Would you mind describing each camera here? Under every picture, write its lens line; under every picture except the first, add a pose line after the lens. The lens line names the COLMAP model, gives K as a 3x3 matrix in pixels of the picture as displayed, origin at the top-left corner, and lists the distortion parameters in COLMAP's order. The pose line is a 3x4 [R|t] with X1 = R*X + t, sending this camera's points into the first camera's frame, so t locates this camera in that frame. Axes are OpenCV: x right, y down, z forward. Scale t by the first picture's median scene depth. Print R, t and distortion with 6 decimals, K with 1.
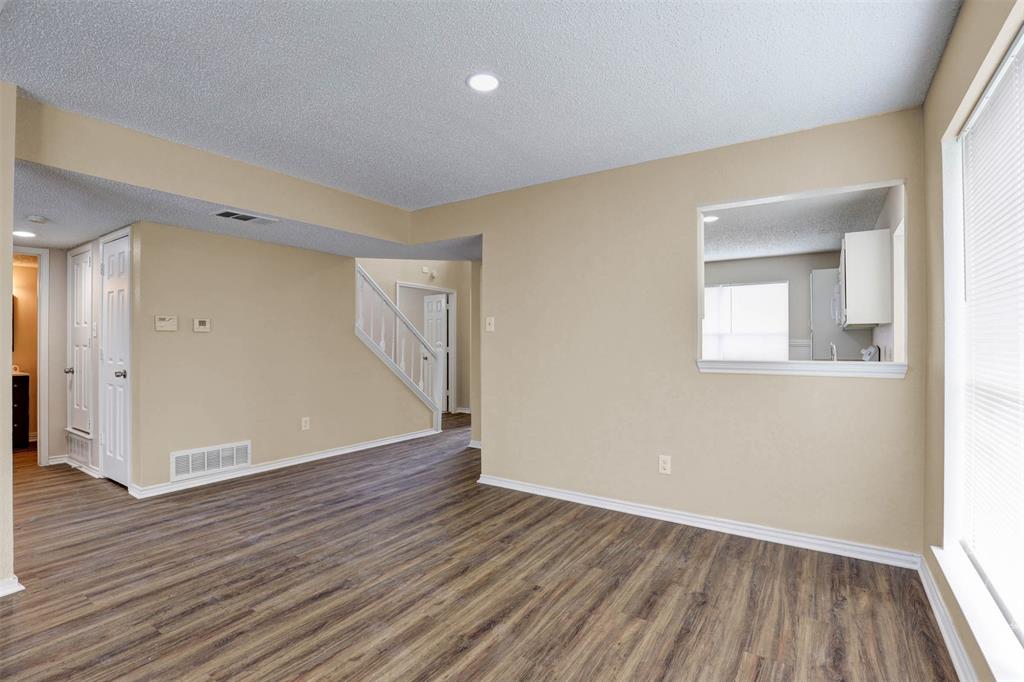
lens RADIAL K [[474.0, 0, 500.9], [0, 474.0, 342.9], [0, 0, 1]] dist [-0.030344, 0.005573]
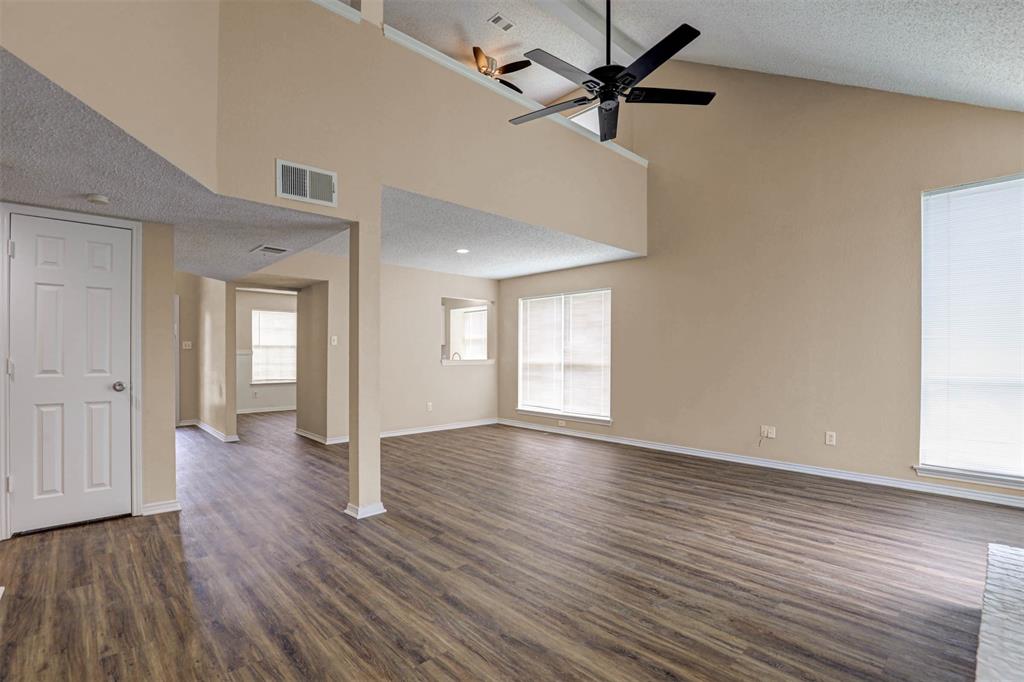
lens RADIAL K [[474.0, 0, 493.9], [0, 474.0, 362.5], [0, 0, 1]] dist [-0.030344, 0.005573]
pose [[0.260473, -0.017706, 0.965319, -1.898683], [-0.005349, 0.999790, 0.019781, -0.000463], [-0.965466, -0.010316, 0.260323, 0.119498]]
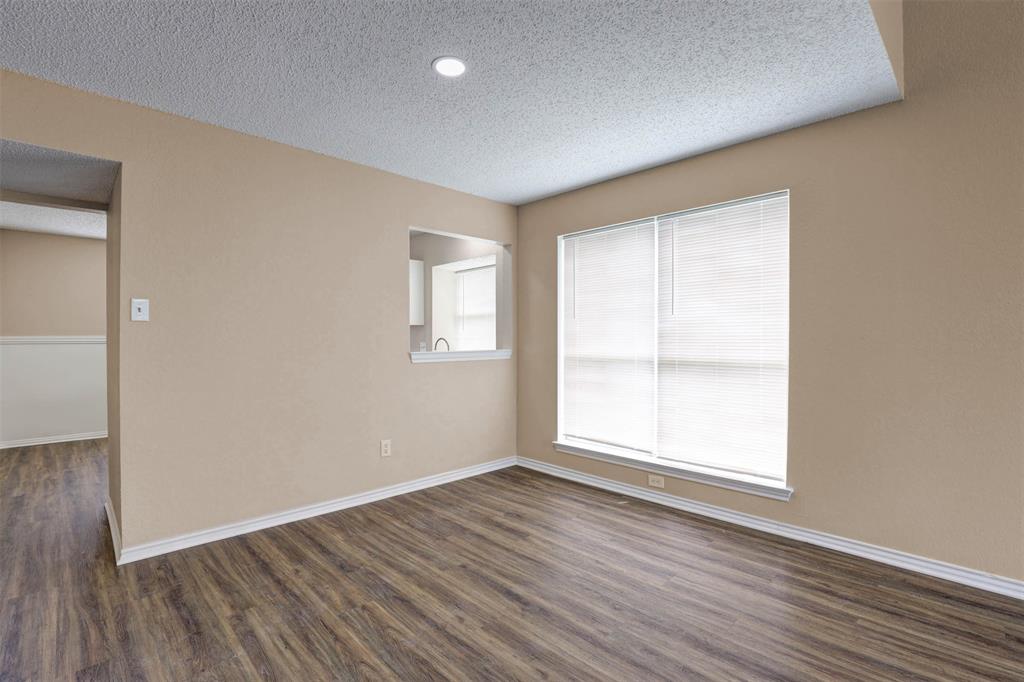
lens RADIAL K [[474.0, 0, 512.6], [0, 474.0, 339.1], [0, 0, 1]] dist [-0.030344, 0.005573]
pose [[0.206280, -0.001192, 0.978492, -0.734210], [0.001440, 0.999999, 0.000915, -0.000429], [-0.978492, 0.001220, 0.206281, 0.510831]]
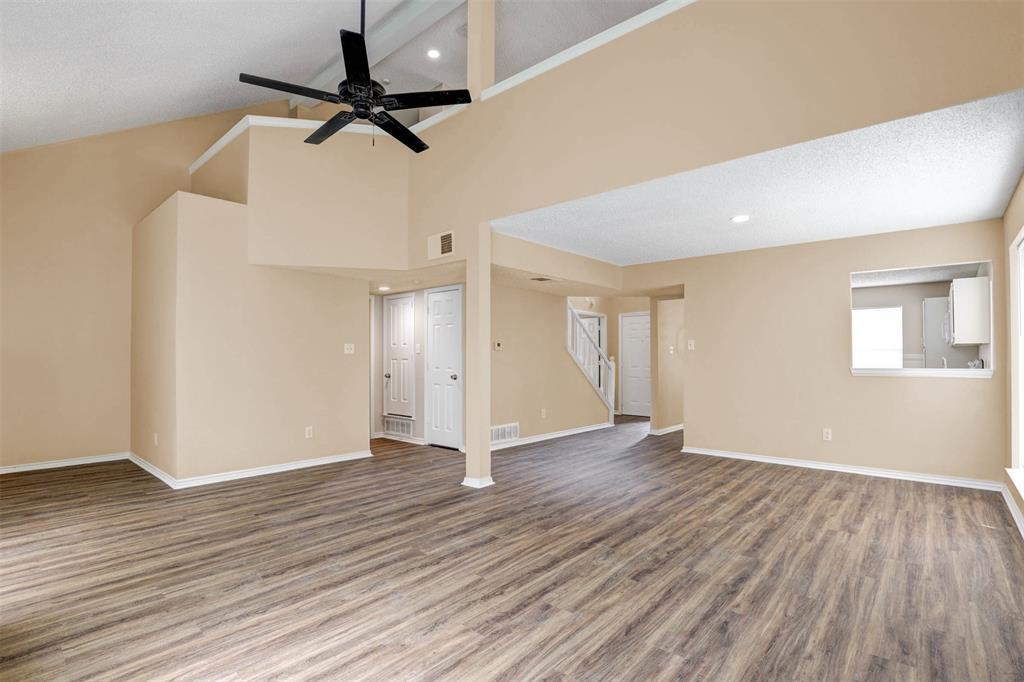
lens RADIAL K [[474.0, 0, 508.4], [0, 474.0, 353.7], [0, 0, 1]] dist [-0.030344, 0.005573]
pose [[0.991016, -0.001700, -0.133730, -0.535722], [0.000756, 0.999974, -0.007106, -0.002320], [0.133739, 0.006941, 0.990992, -0.743721]]
